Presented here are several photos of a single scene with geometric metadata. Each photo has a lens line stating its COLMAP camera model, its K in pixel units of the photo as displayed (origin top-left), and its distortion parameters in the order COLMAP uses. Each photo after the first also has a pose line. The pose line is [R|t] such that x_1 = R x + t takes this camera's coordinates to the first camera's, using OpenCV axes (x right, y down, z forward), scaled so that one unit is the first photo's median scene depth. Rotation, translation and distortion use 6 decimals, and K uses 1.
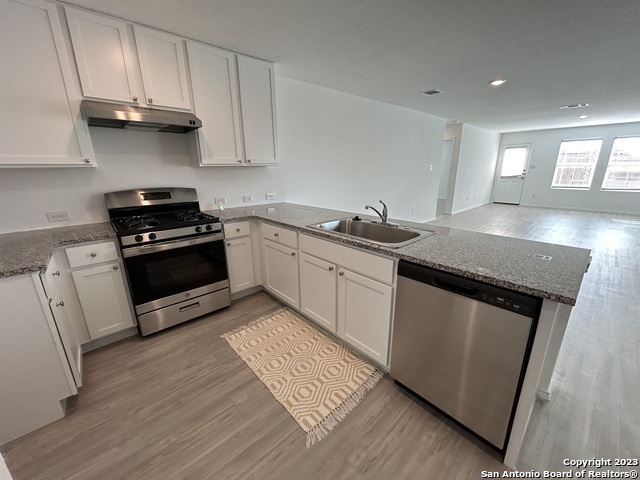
lens RADIAL K [[255.5, 0, 319.0], [0, 255.5, 238.2], [0, 0, 1]] dist [0.001196, -0.000887]
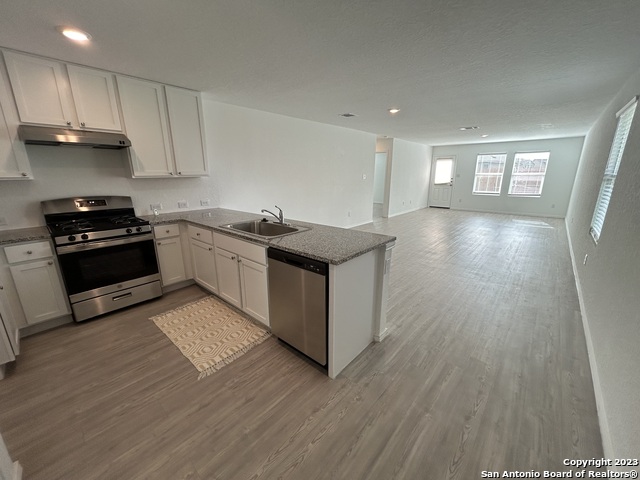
lens RADIAL K [[255.5, 0, 318.9], [0, 255.5, 238.2], [0, 0, 1]] dist [0.001196, -0.000887]
pose [[0.993223, -0.022067, 0.114114, 0.297422], [0.024407, 0.999519, -0.019146, 0.047575], [-0.113636, 0.021801, 0.993283, -0.313464]]
